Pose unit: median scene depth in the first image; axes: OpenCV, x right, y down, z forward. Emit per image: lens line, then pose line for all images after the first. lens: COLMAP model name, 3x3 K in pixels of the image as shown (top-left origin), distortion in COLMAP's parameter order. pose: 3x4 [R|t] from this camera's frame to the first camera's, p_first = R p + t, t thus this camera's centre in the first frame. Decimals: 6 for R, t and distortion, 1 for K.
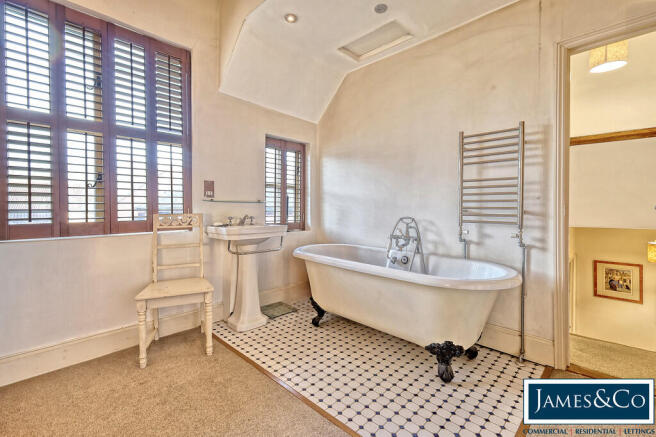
lens RADIAL K [[286.0, 0, 327.5], [0, 286.0, 211.7], [0, 0, 1]] dist [0.005043, 0.000116]
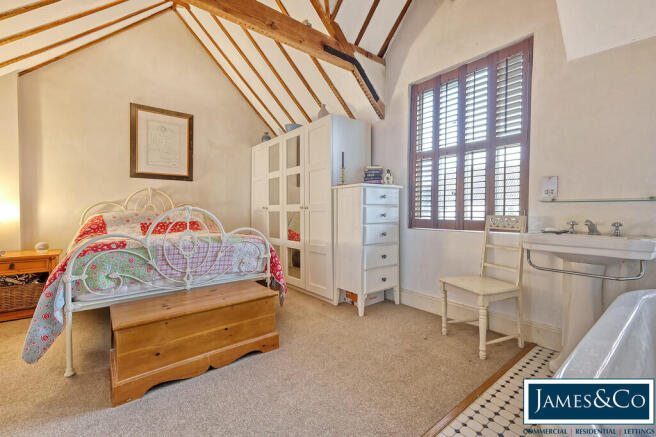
lens RADIAL K [[286.0, 0, 327.6], [0, 286.0, 216.6], [0, 0, 1]] dist [0.005043, 0.000116]
pose [[-0.128723, 0.025356, -0.991356, 0.566666], [-0.012895, 0.999546, 0.027240, -0.008937], [0.991597, 0.016290, -0.128337, 0.536429]]
